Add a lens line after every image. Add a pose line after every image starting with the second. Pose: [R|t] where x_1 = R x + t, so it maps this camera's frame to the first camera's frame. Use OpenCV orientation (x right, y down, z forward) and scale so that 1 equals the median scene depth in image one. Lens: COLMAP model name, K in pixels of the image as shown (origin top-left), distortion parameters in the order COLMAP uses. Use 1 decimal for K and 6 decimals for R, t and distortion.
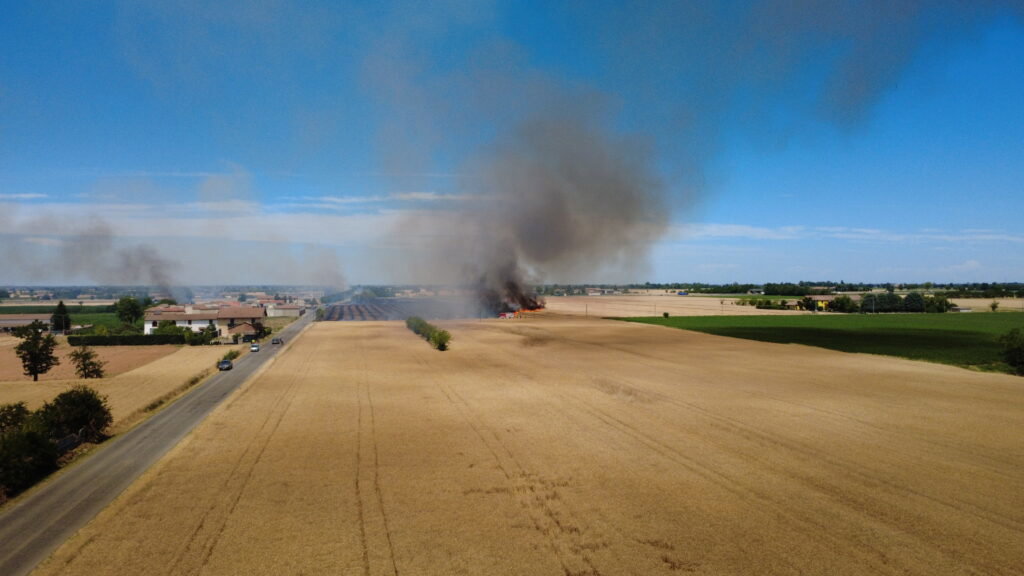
lens RADIAL K [[746.7, 0, 512.5], [0, 746.7, 286.4], [0, 0, 1]] dist [-0.001706, 0.003313]
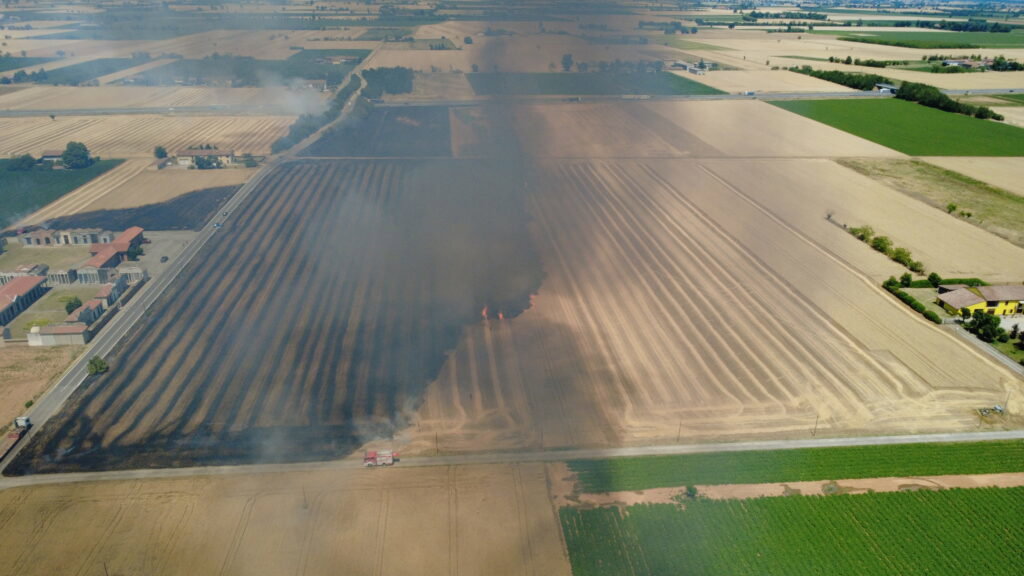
lens RADIAL K [[746.7, 0, 512.5], [0, 746.7, 286.4], [0, 0, 1]] dist [-0.001706, 0.003313]
pose [[0.992885, 0.059062, -0.103402, 0.112531], [-0.016317, 0.927619, 0.373172, -0.229259], [0.117958, -0.368830, 0.921982, 0.498157]]
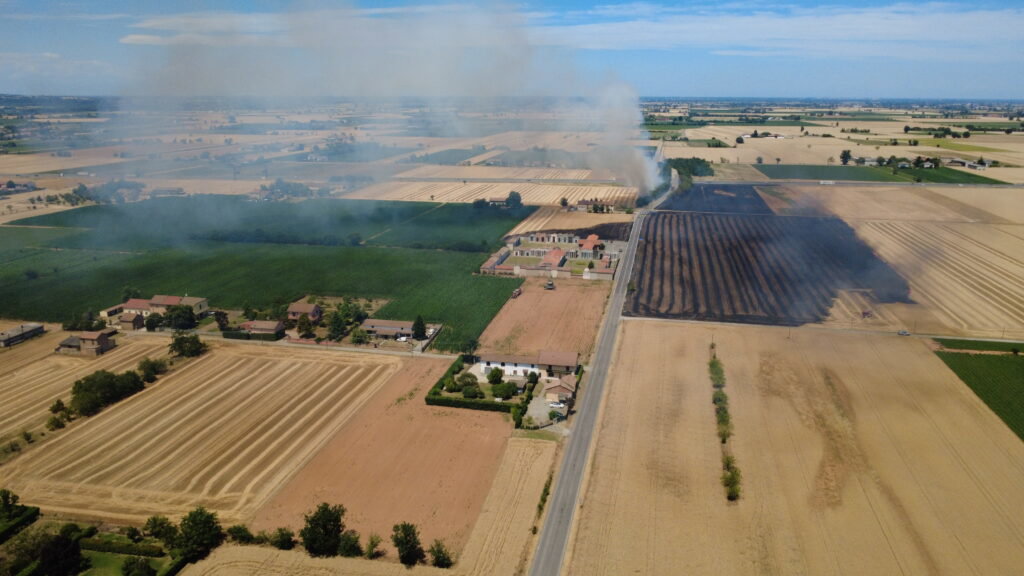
lens RADIAL K [[746.7, 0, 512.5], [0, 746.7, 286.4], [0, 0, 1]] dist [-0.001706, 0.003313]
pose [[0.913277, 0.109678, -0.392296, 0.002042], [-0.009184, 0.968368, 0.249357, -0.212214], [0.407236, -0.224129, 0.885395, 0.000621]]
